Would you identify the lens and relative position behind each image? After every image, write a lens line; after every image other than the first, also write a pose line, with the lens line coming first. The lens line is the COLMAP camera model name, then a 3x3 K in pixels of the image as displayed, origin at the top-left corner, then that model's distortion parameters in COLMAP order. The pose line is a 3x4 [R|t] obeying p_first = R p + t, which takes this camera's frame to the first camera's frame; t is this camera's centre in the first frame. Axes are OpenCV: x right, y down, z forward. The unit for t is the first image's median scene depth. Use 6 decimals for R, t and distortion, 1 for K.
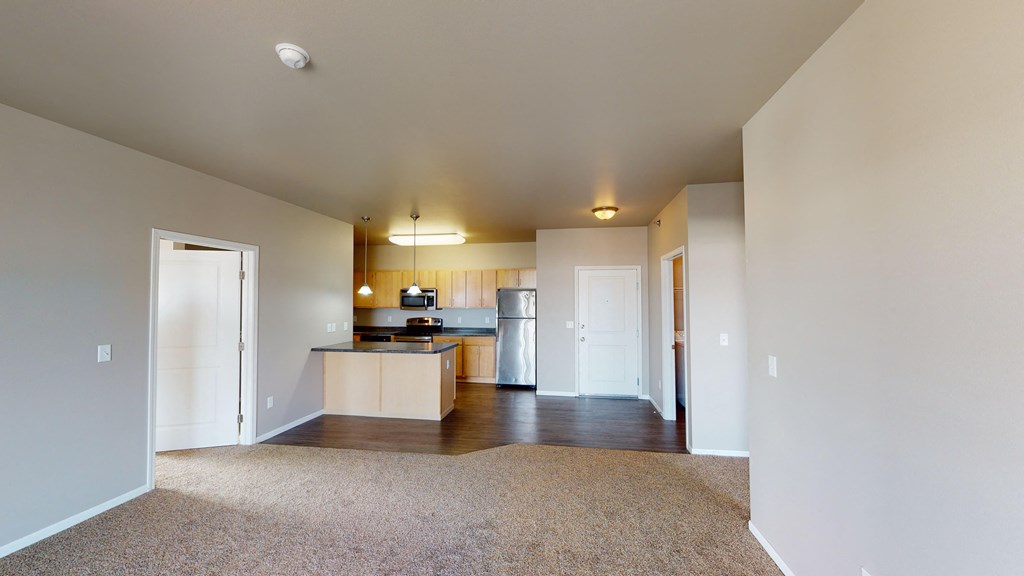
lens RADIAL K [[375.7, 0, 513.0], [0, 375.7, 289.4], [0, 0, 1]] dist [0.000291, -0.000061]
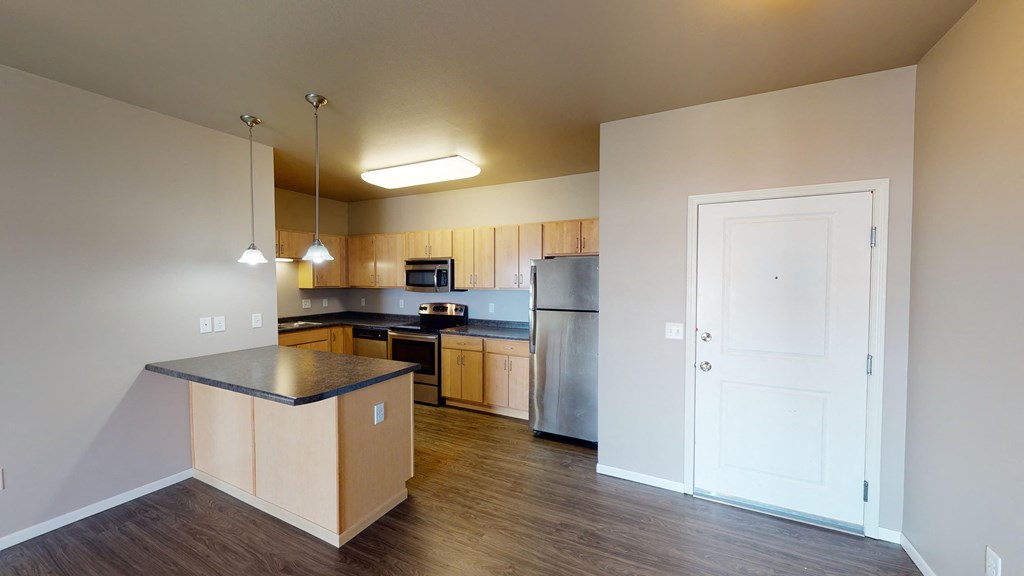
lens RADIAL K [[375.7, 0, 513.0], [0, 375.7, 289.4], [0, 0, 1]] dist [0.000291, -0.000061]
pose [[0.951744, 0.009683, -0.306741, 0.092821], [0.008295, 0.998325, 0.057250, 0.015783], [0.306782, -0.057032, 0.950070, 0.459372]]
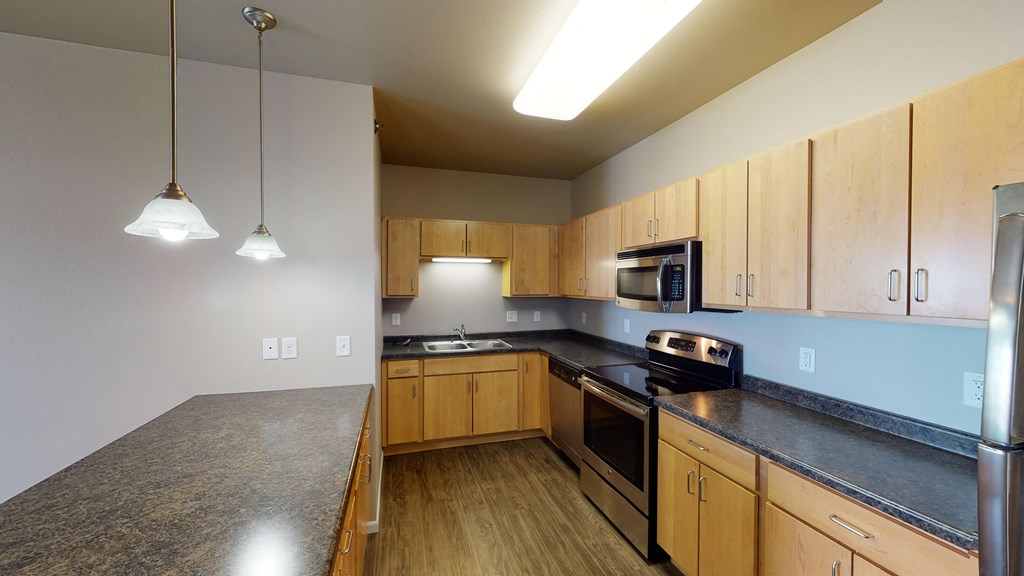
lens RADIAL K [[375.7, 0, 513.0], [0, 375.7, 289.4], [0, 0, 1]] dist [0.000291, -0.000061]
pose [[0.446722, 0.012895, -0.894580, -0.010134], [0.023896, 0.999367, 0.026339, 0.026761], [0.894354, -0.033143, 0.446131, 0.796400]]
